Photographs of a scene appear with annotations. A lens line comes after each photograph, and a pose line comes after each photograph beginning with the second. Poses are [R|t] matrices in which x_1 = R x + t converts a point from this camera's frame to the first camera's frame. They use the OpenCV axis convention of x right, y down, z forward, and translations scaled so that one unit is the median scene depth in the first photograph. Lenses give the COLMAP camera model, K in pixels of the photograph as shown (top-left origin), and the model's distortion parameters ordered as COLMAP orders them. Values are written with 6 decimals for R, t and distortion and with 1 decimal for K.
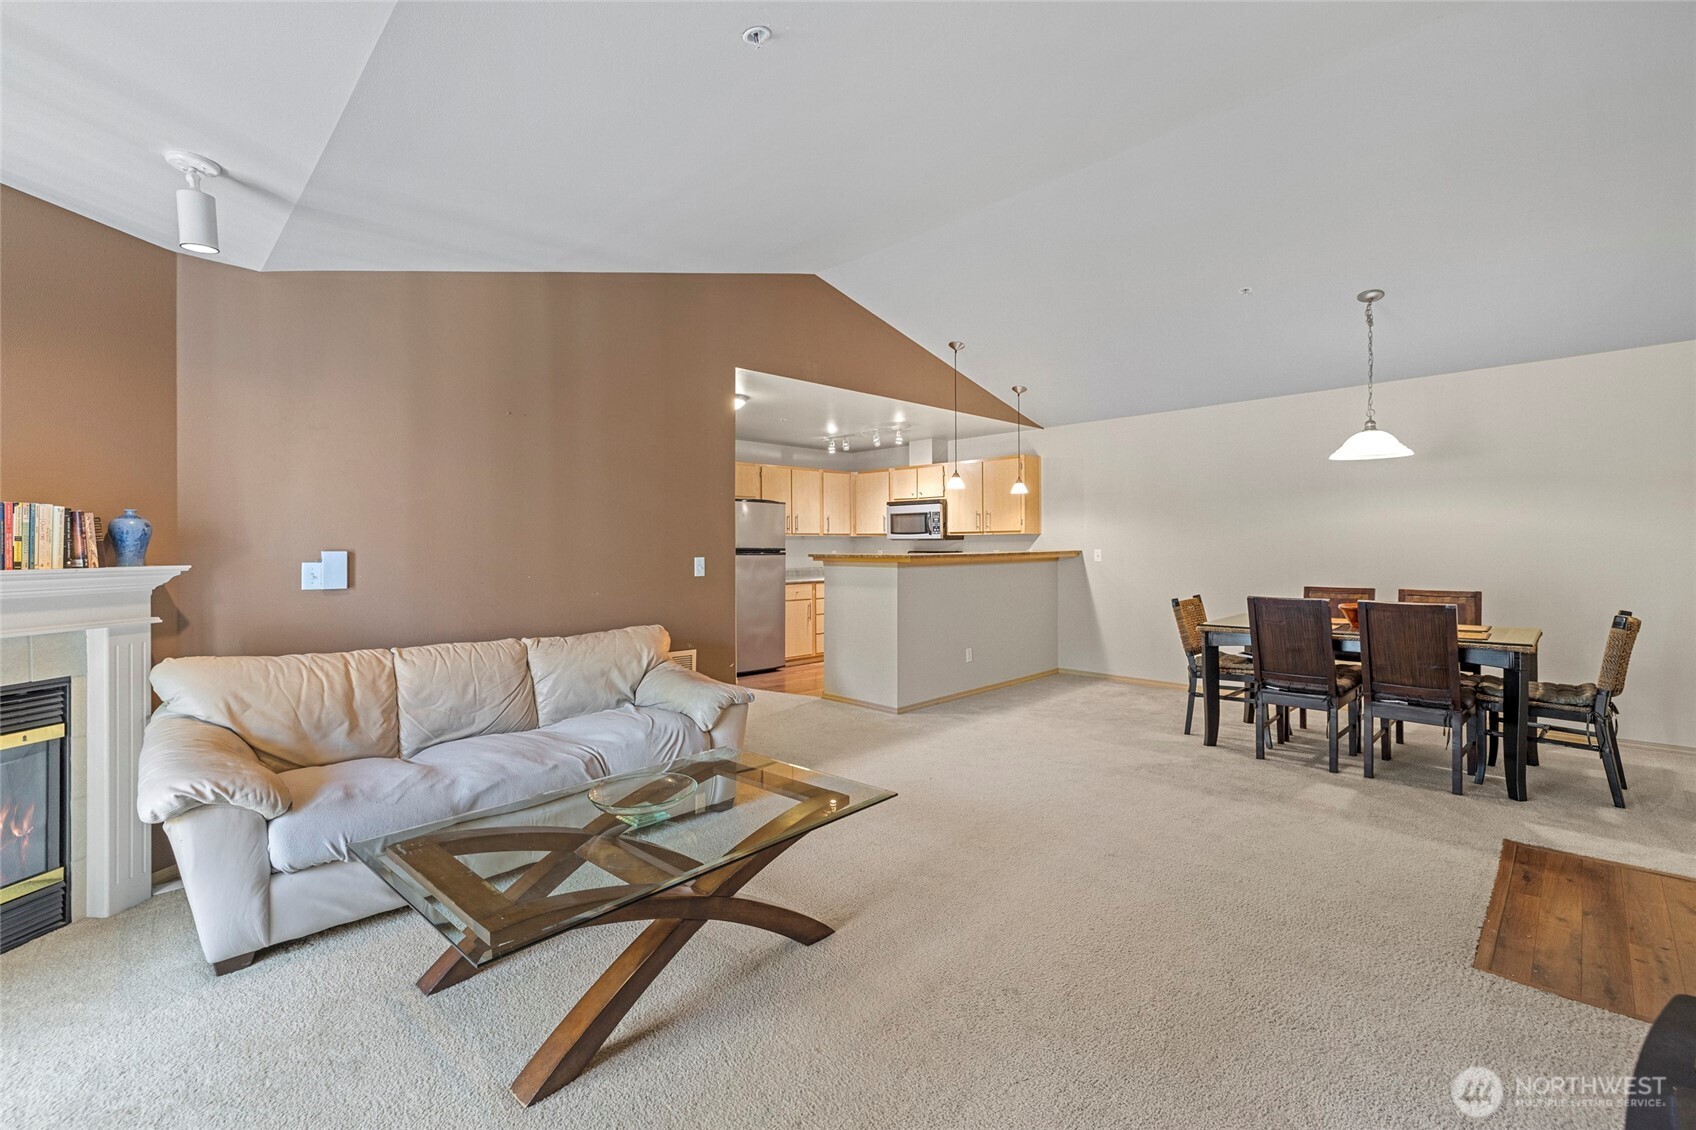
lens RADIAL K [[717.8, 0, 856.0], [0, 717.8, 545.4], [0, 0, 1]] dist [0.003677, -0.000048]
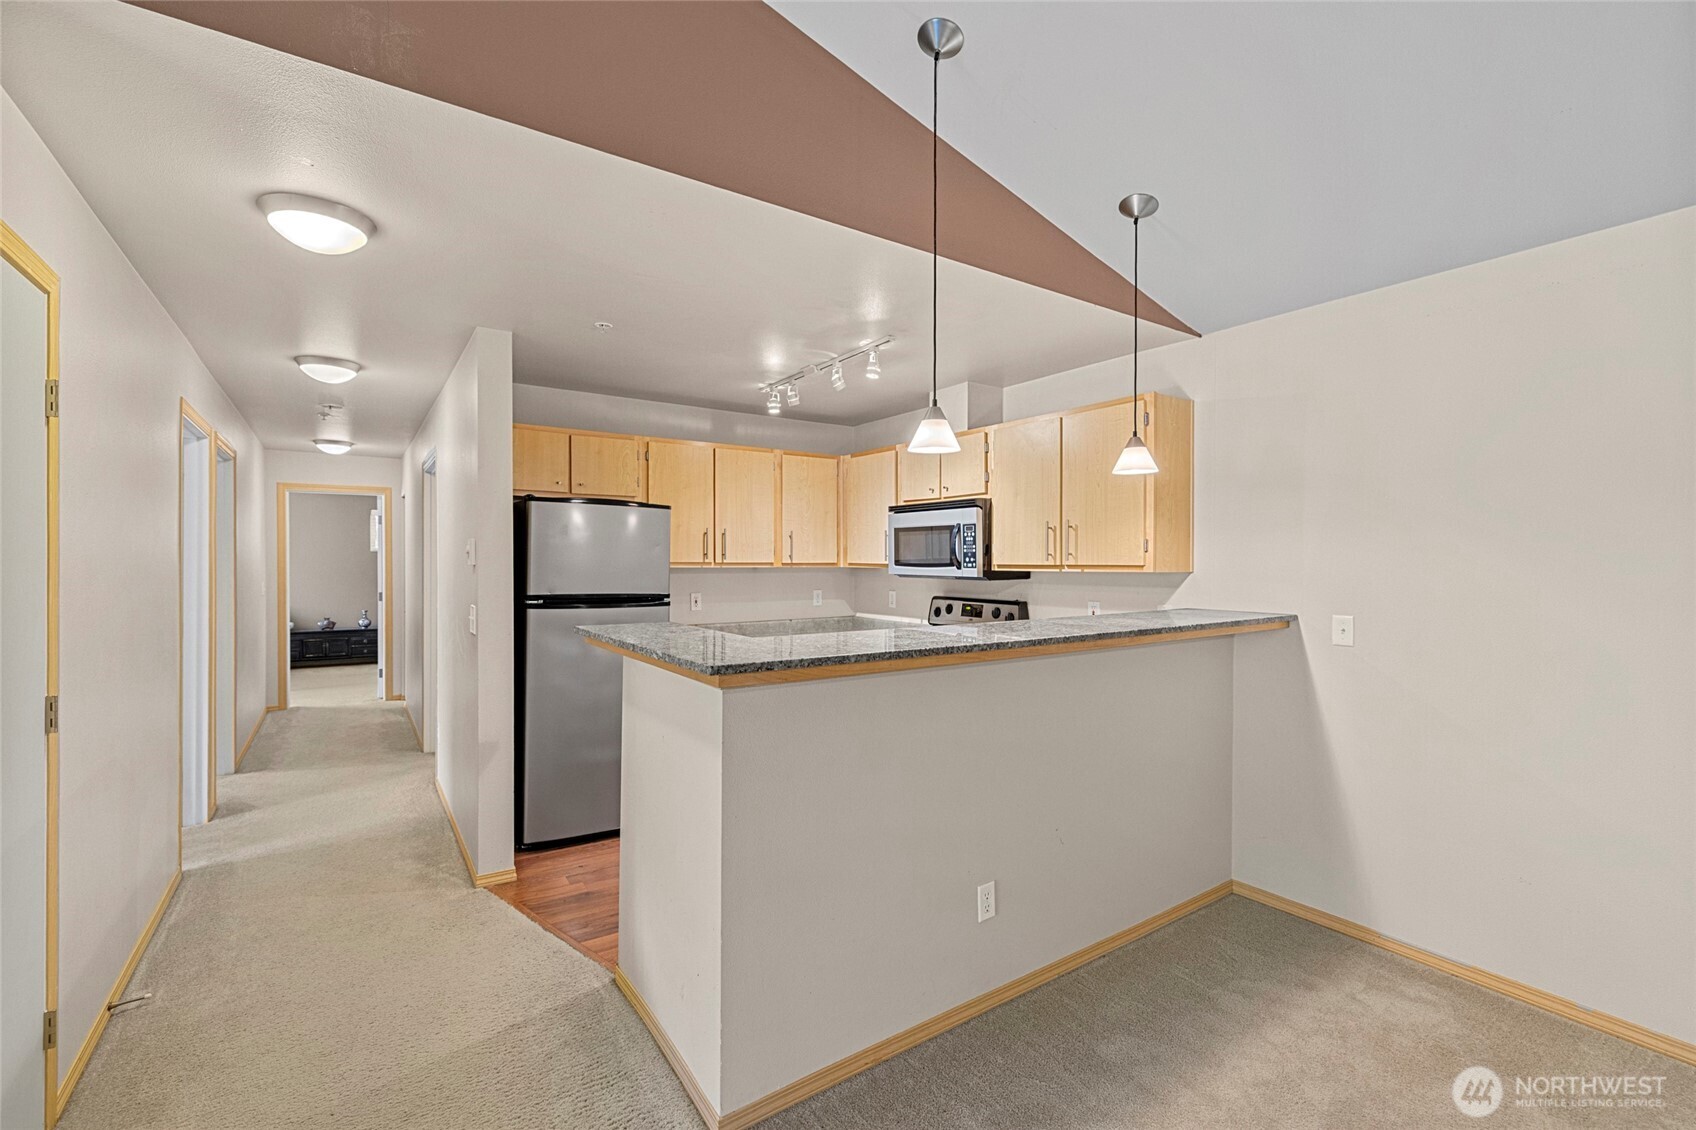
lens RADIAL K [[717.8, 0, 857.9], [0, 717.8, 561.3], [0, 0, 1]] dist [0.003677, -0.000048]
pose [[0.984055, 0.007715, -0.177695, 0.137666], [-0.007789, 0.999970, 0.000279, -0.022238], [0.177692, 0.001109, 0.984085, 0.545126]]
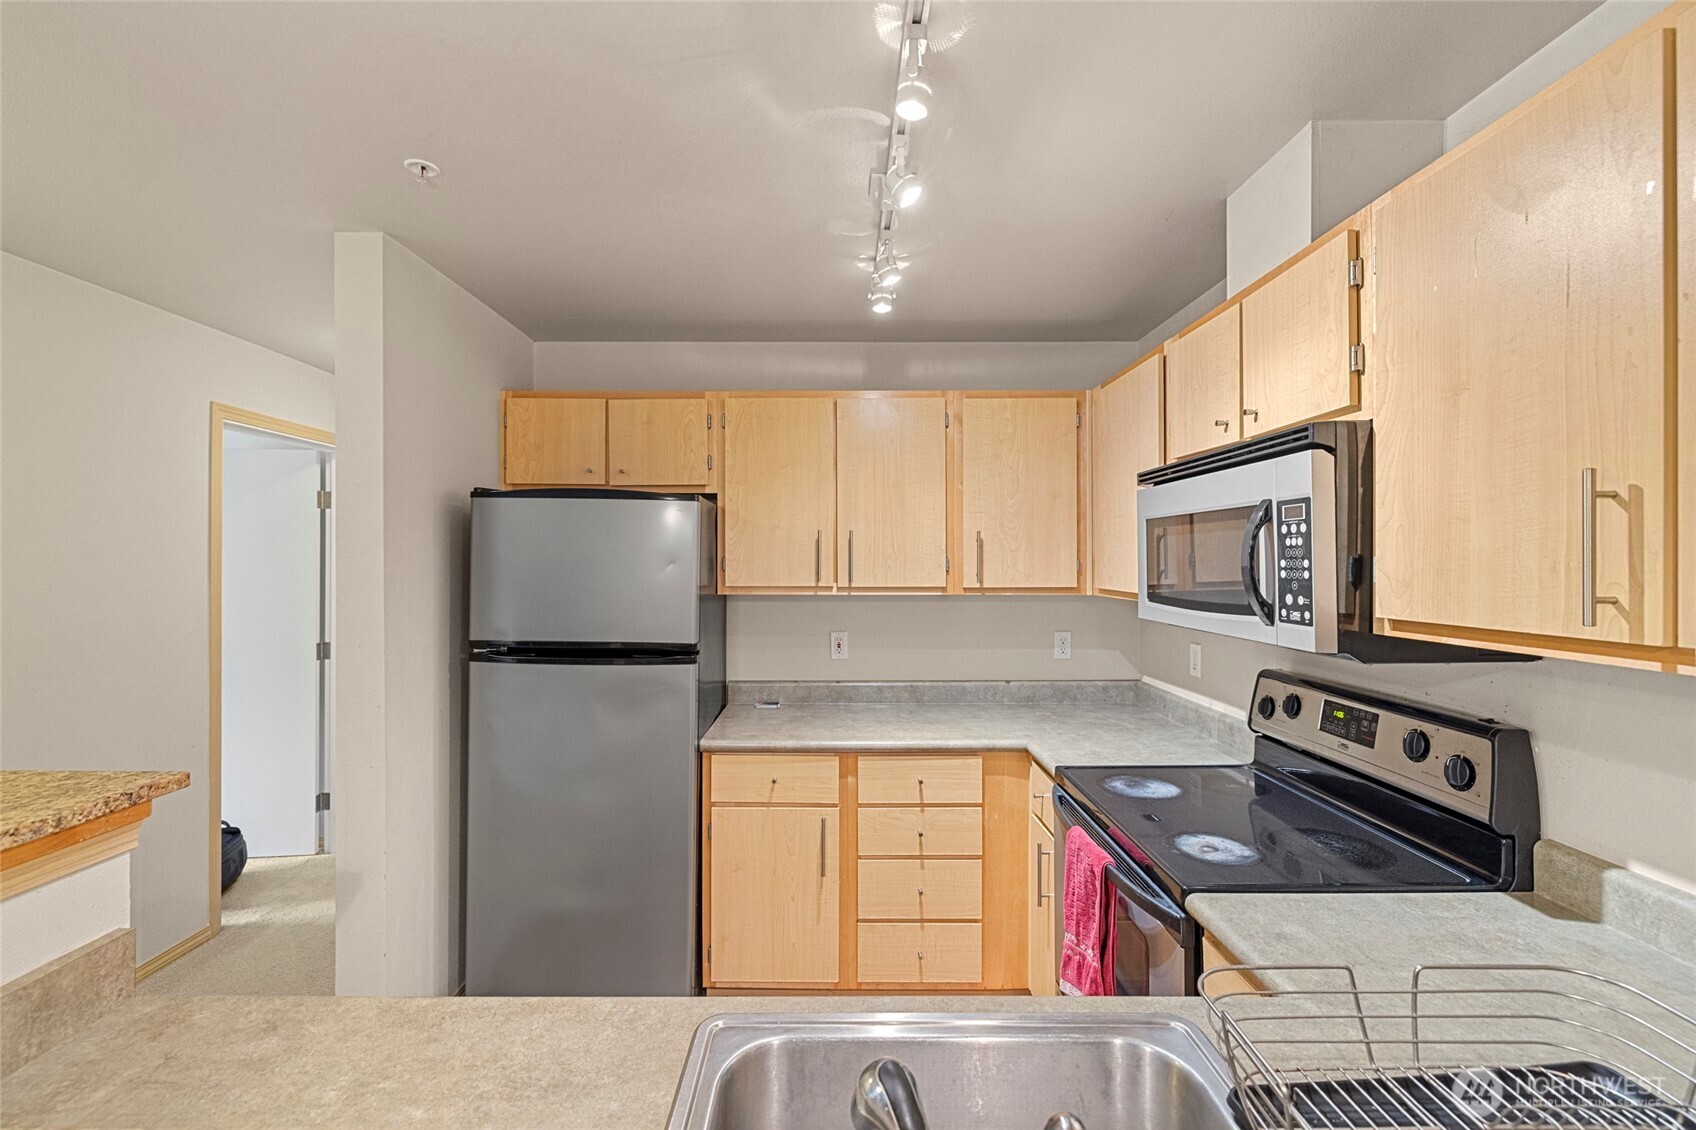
lens RADIAL K [[717.8, 0, 835.9], [0, 717.8, 564.6], [0, 0, 1]] dist [0.003677, -0.000048]
pose [[0.702387, 0.007861, -0.711751, 0.175764], [-0.005027, 0.999969, 0.006084, -0.034379], [0.711777, -0.000696, 0.702405, 0.879954]]
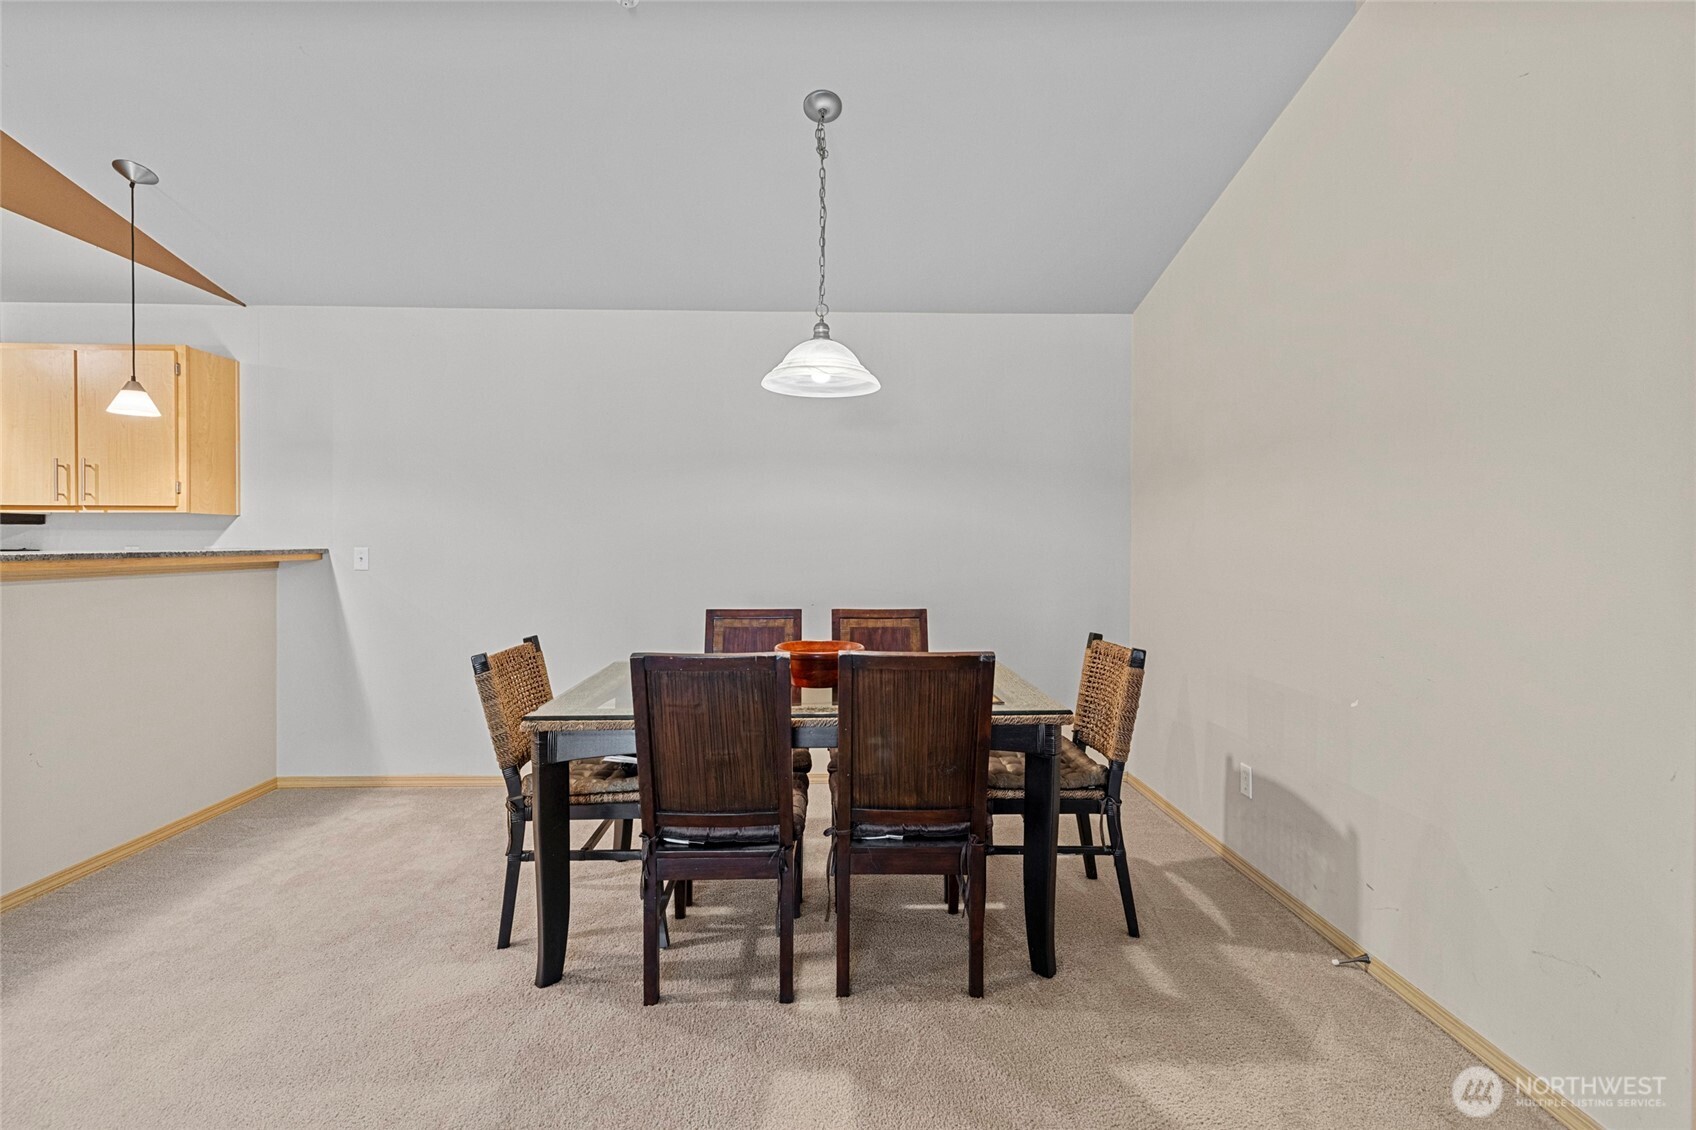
lens RADIAL K [[717.8, 0, 826.2], [0, 717.8, 548.7], [0, 0, 1]] dist [0.003677, -0.000048]
pose [[0.695653, 0.002631, 0.718373, 0.190481], [-0.007384, 0.999967, 0.003488, 0.002660], [-0.718340, -0.007731, 0.695650, 0.371496]]
